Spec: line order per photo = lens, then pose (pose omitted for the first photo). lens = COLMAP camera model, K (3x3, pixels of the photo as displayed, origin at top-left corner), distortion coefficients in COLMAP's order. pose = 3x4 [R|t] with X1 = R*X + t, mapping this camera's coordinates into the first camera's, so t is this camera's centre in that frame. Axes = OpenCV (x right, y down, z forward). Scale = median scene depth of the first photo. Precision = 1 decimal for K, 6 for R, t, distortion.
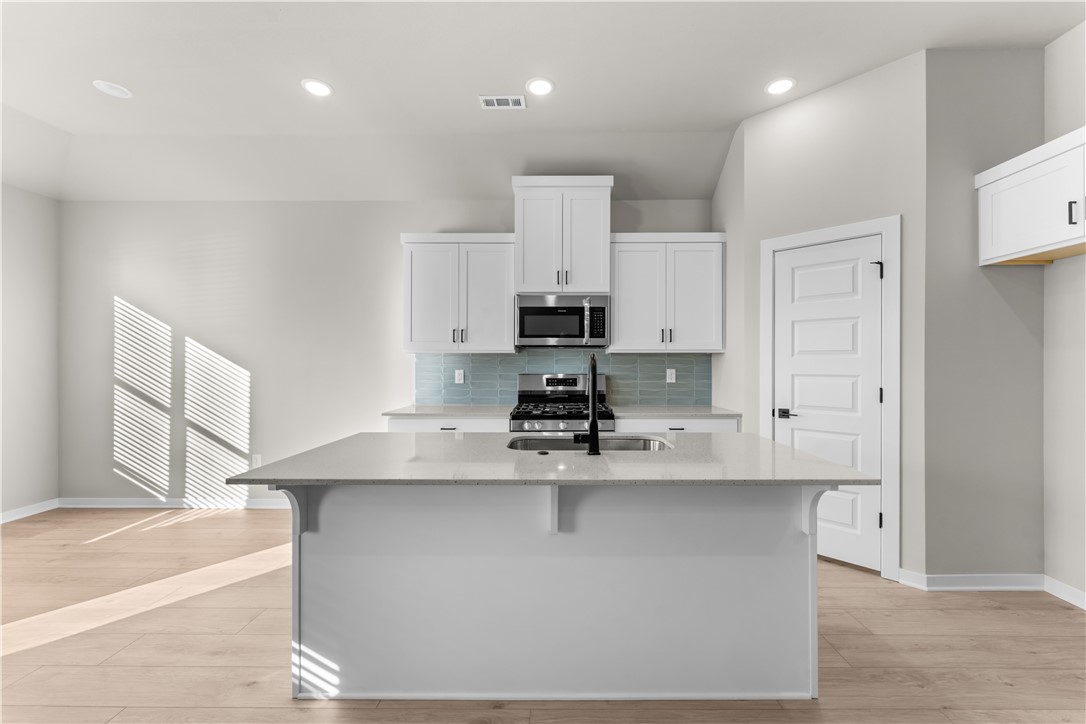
lens RADIAL K [[445.6, 0, 558.6], [0, 445.6, 363.6], [0, 0, 1]] dist [0.000368, 0.000104]
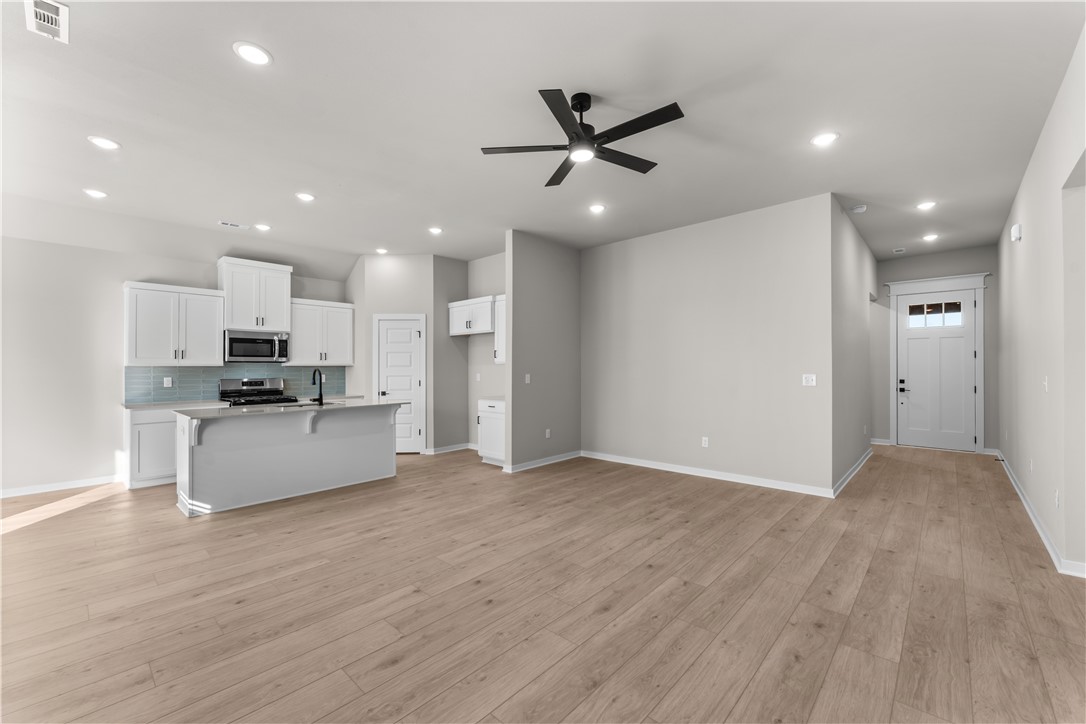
lens RADIAL K [[441.1, 0, 539.6], [0, 441.1, 363.1], [0, 0, 1]] dist [0.000124, -0.000496]
pose [[0.676285, 0.003444, 0.736632, -0.498997], [0.006687, 0.999919, -0.010814, -0.009363], [-0.736610, 0.012239, 0.676207, -0.901800]]
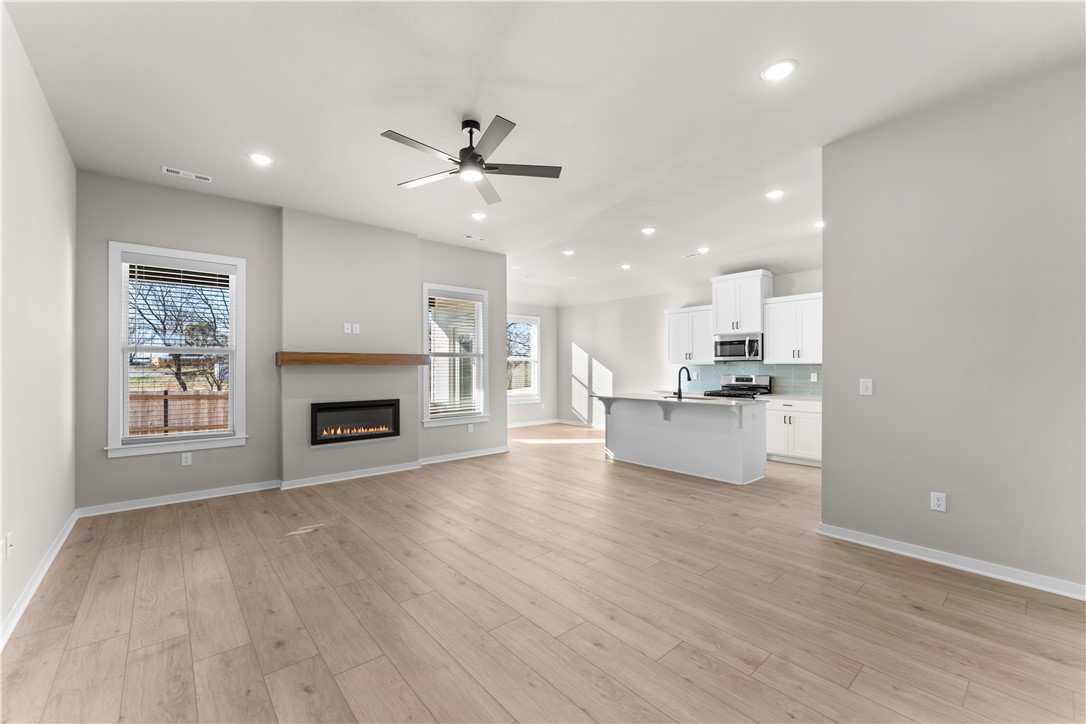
lens RADIAL K [[441.1, 0, 539.6], [0, 441.1, 363.1], [0, 0, 1]] dist [0.000124, -0.000496]
pose [[0.653797, -0.007539, -0.756632, 0.892205], [-0.000160, 0.999949, -0.010102, -0.009418], [0.756670, 0.006725, 0.653763, -0.890927]]
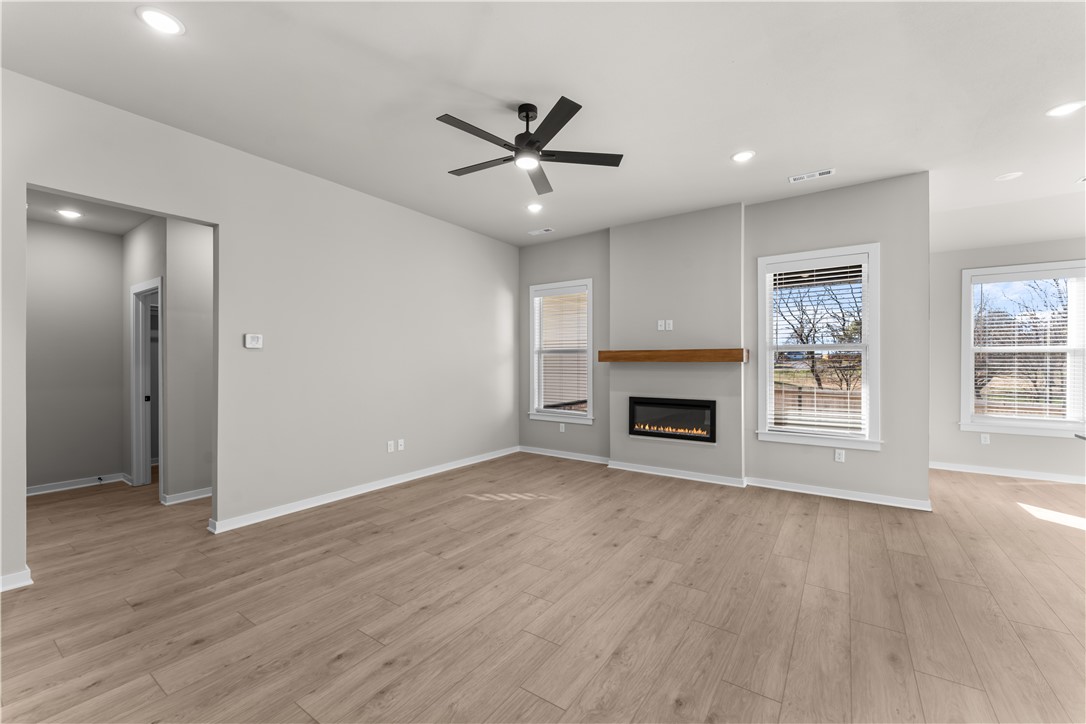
lens RADIAL K [[441.1, 0, 539.6], [0, 441.1, 363.1], [0, 0, 1]] dist [0.000124, -0.000496]
pose [[-0.566244, 0.002247, -0.824235, 0.815060], [-0.001606, 0.999991, 0.003830, -0.018471], [0.824236, 0.003492, -0.566235, 0.071467]]
